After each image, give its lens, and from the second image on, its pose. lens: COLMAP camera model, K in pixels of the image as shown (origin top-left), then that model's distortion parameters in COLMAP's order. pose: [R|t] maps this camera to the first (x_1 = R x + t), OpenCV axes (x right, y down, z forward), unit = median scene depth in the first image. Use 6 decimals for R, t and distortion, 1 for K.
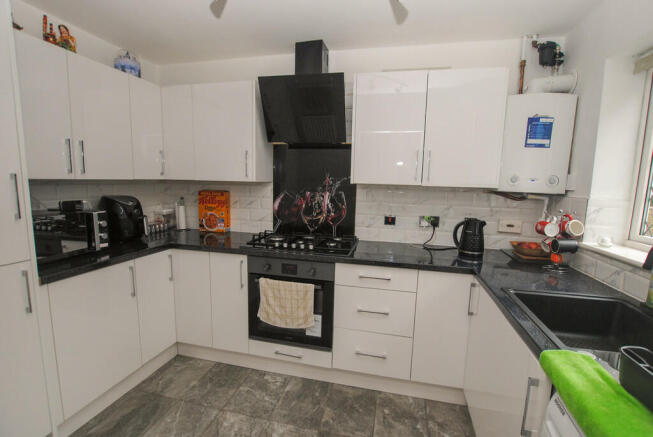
lens RADIAL K [[285.6, 0, 329.8], [0, 285.6, 218.5], [0, 0, 1]] dist [-0.027899, 0.000310]
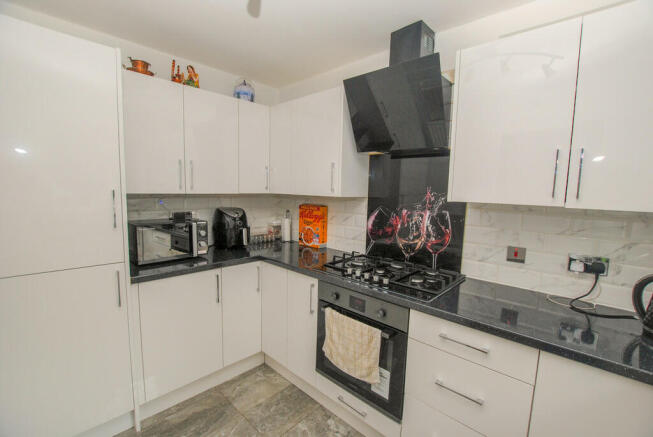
lens RADIAL K [[285.6, 0, 325.2], [0, 285.6, 220.7], [0, 0, 1]] dist [-0.027899, 0.000310]
pose [[0.871172, 0.050078, -0.488418, 0.153137], [-0.066078, 0.997693, -0.015566, -0.039959], [0.486511, 0.045834, 0.872471, 0.206306]]
